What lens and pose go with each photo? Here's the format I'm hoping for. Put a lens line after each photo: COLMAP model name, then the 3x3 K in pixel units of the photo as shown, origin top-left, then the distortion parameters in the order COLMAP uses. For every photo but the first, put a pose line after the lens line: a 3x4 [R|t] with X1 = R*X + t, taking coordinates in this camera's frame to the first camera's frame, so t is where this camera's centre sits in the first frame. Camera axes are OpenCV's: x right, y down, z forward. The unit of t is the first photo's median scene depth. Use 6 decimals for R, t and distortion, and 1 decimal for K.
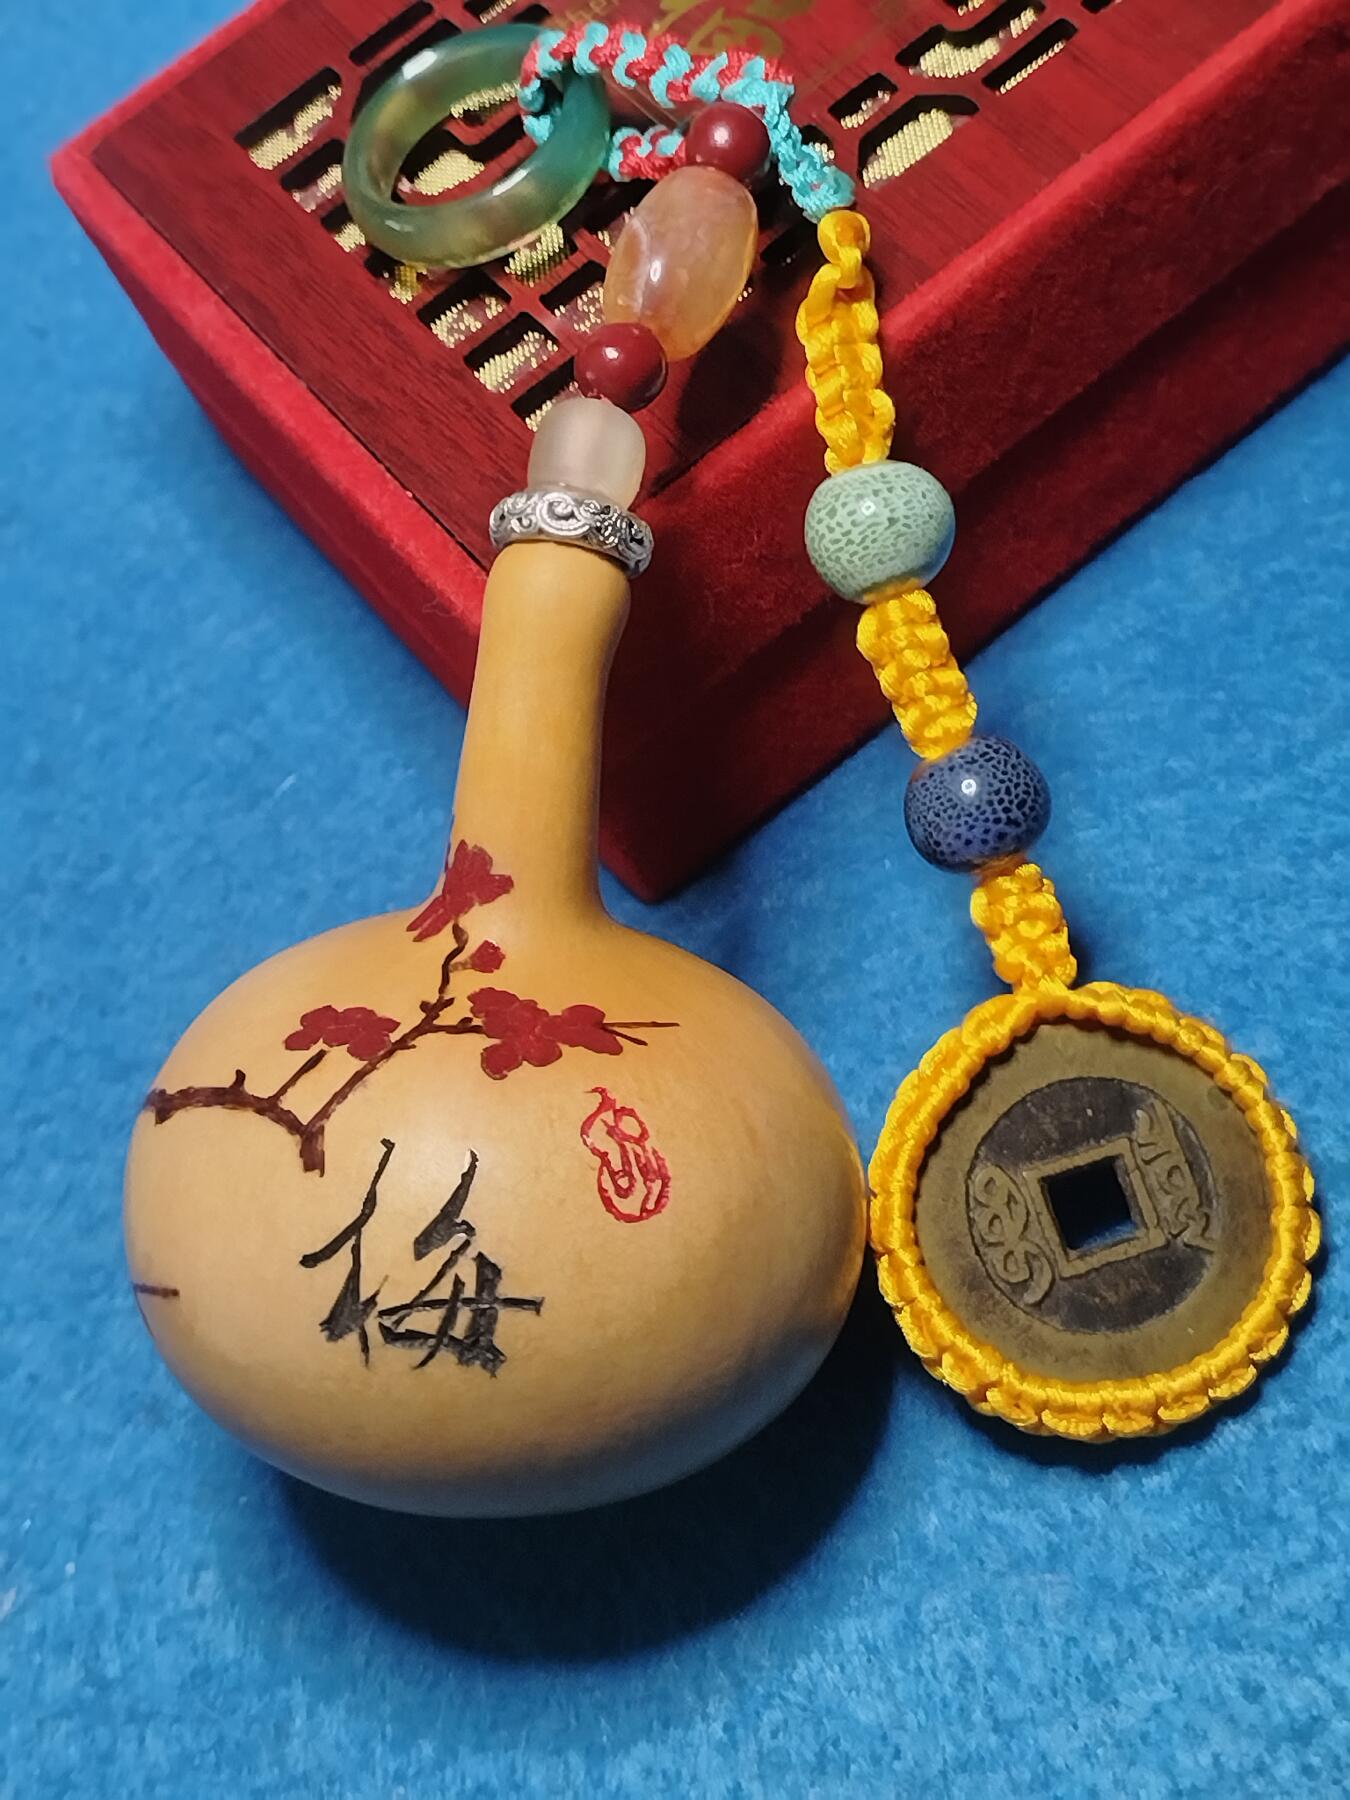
lens RADIAL K [[2721.3, 0, 675.0], [0, 2721.3, 900.0], [0, 0, 1]] dist [0.165009, -0.649436]
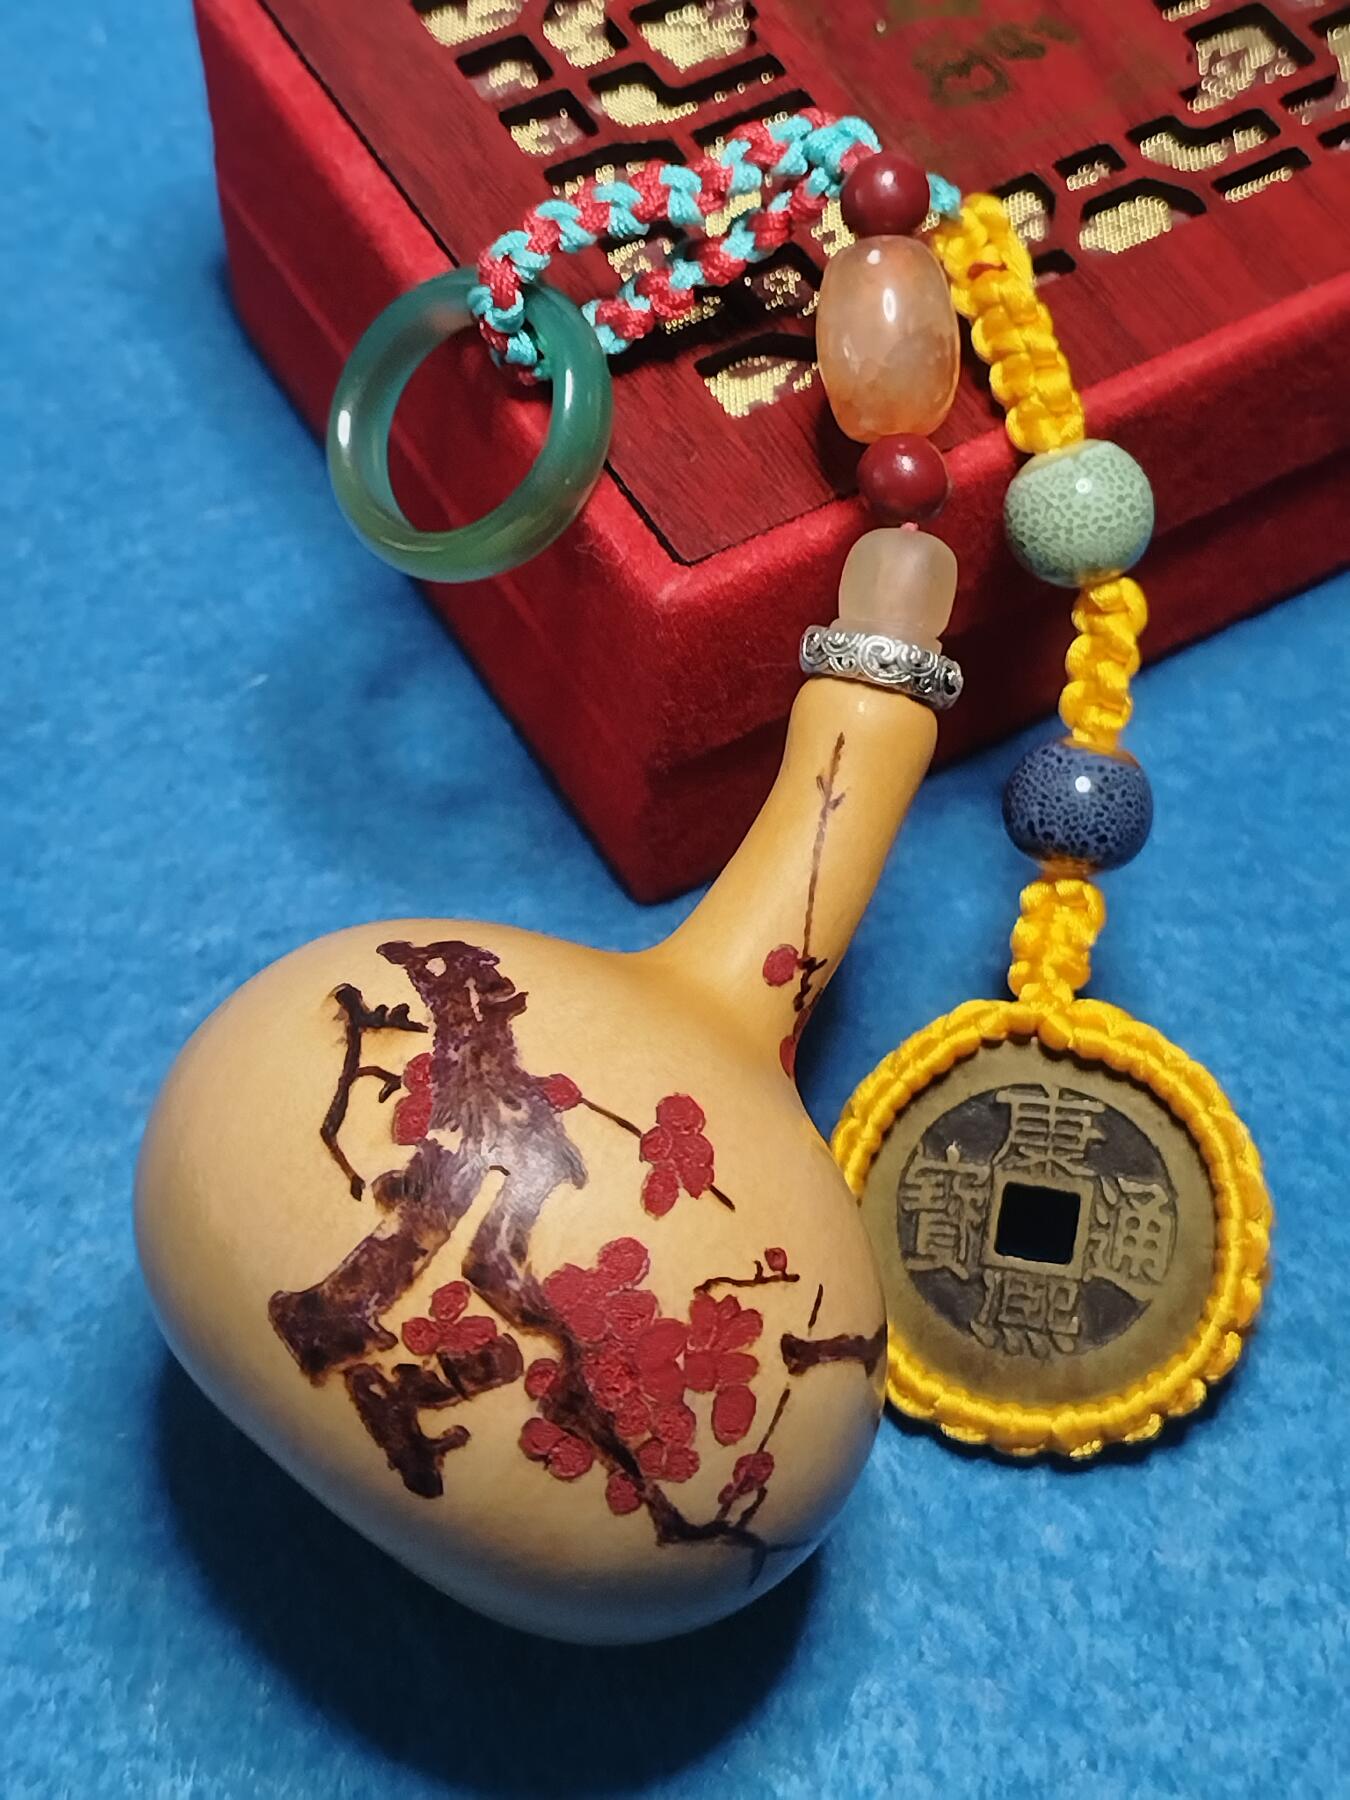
lens RADIAL K [[2721.3, 0, 675.0], [0, 2721.3, 900.0], [0, 0, 1]] dist [0.165009, -0.649436]
pose [[0.945908, 0.240228, 0.218054, -0.209473], [-0.236786, 0.970646, -0.042186, 0.038017], [-0.221788, -0.011728, 0.975024, 0.066400]]
